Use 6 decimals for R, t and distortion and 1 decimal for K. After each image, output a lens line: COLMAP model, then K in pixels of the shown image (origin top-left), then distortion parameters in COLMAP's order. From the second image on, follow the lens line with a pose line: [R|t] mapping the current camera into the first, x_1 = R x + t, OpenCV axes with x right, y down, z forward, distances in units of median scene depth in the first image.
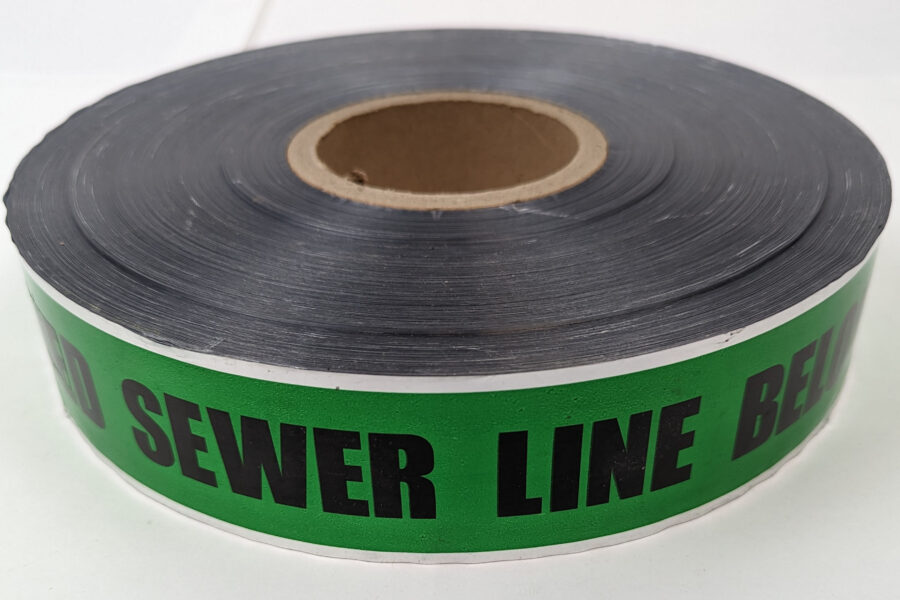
lens RADIAL K [[1378.1, 0, 450.0], [0, 1378.1, 300.0], [0, 0, 1]] dist [0.012199, 0.076656]
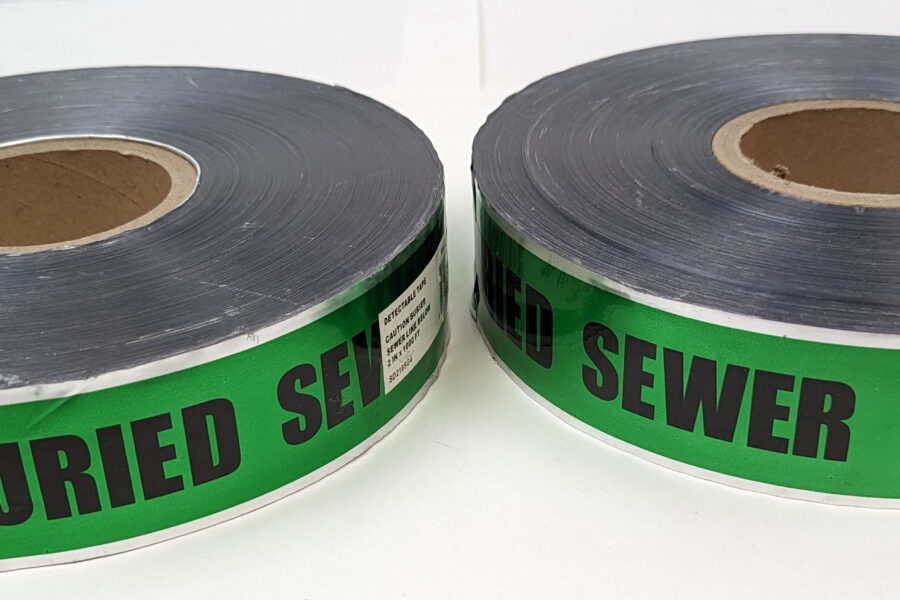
lens RADIAL K [[1378.1, 0, 450.0], [0, 1378.1, 300.0], [0, 0, 1]] dist [0.012199, 0.076656]
pose [[0.961031, 0.095447, -0.259440, -0.037876], [-0.094148, 0.995405, 0.017460, 0.027615], [0.259915, 0.007646, 0.965601, -0.213981]]
